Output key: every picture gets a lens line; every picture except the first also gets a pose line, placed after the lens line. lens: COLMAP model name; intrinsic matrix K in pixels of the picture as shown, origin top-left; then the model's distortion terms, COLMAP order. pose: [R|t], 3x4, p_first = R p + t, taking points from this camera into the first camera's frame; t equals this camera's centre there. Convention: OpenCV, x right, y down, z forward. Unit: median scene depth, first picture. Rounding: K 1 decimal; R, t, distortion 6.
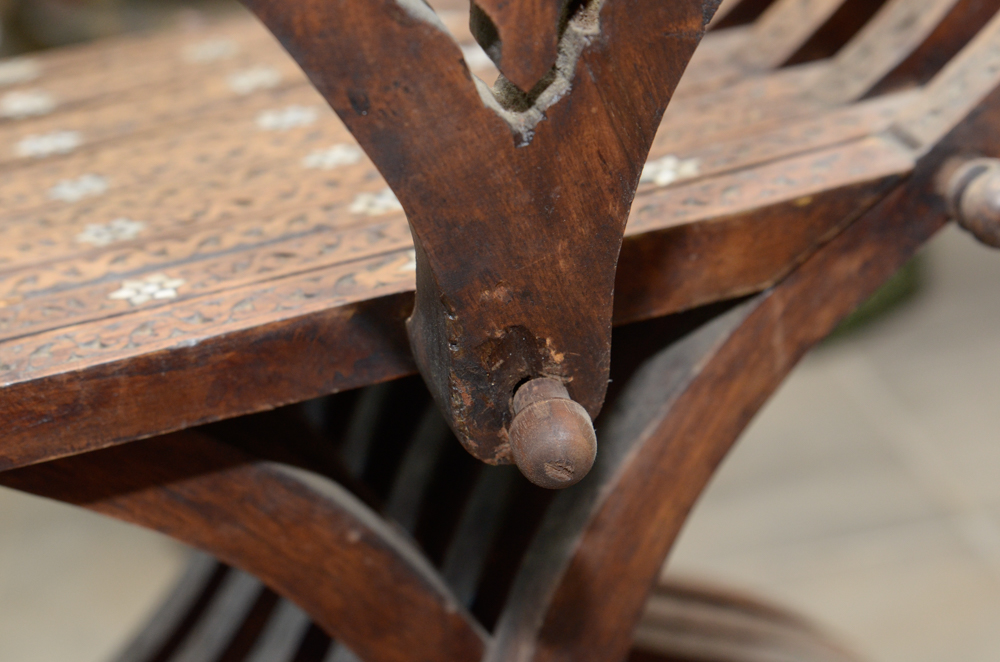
lens RADIAL K [[2207.4, 0, 500.0], [0, 2207.4, 331.0], [0, 0, 1]] dist [0.011179, -0.210344]
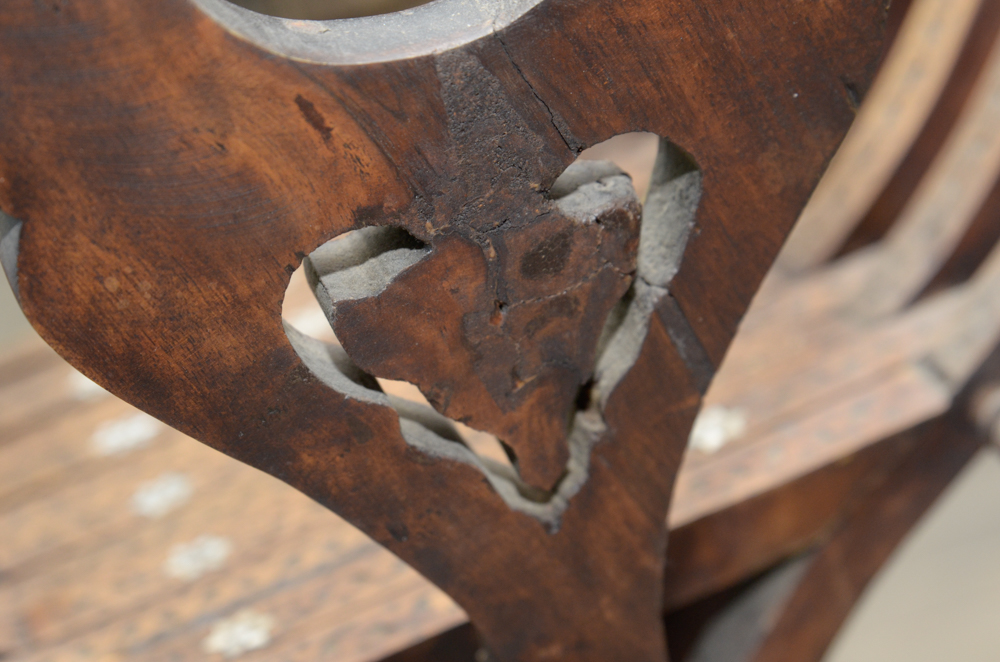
lens RADIAL K [[2567.9, 0, 500.0], [0, 2567.9, 331.0], [0, 0, 1]] dist [-0.005638, 0.174569]
pose [[0.986577, -0.146513, -0.072113, 0.075357], [0.150678, 0.986987, 0.056157, -0.214201], [0.062947, -0.066269, 0.995814, -0.218338]]
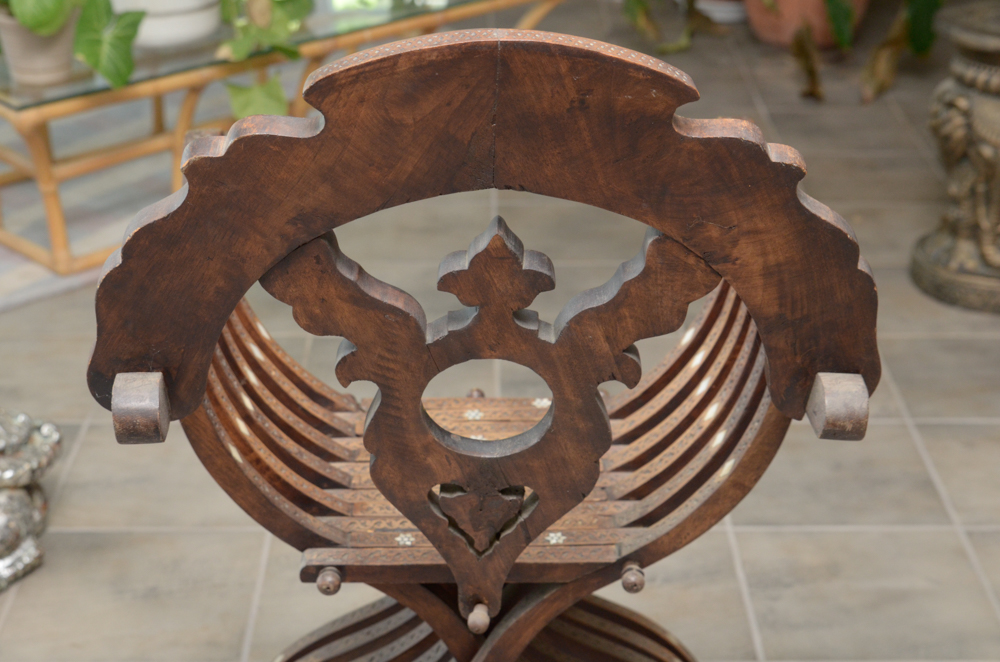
lens RADIAL K [[1780.2, 0, 500.0], [0, 1780.2, 331.0], [0, 0, 1]] dist [0.009925, 0.011109]
pose [[0.942797, 0.256247, -0.213240, 0.548733], [-0.228140, 0.962350, 0.147764, -0.845408], [0.243075, -0.090663, 0.965761, -1.856102]]
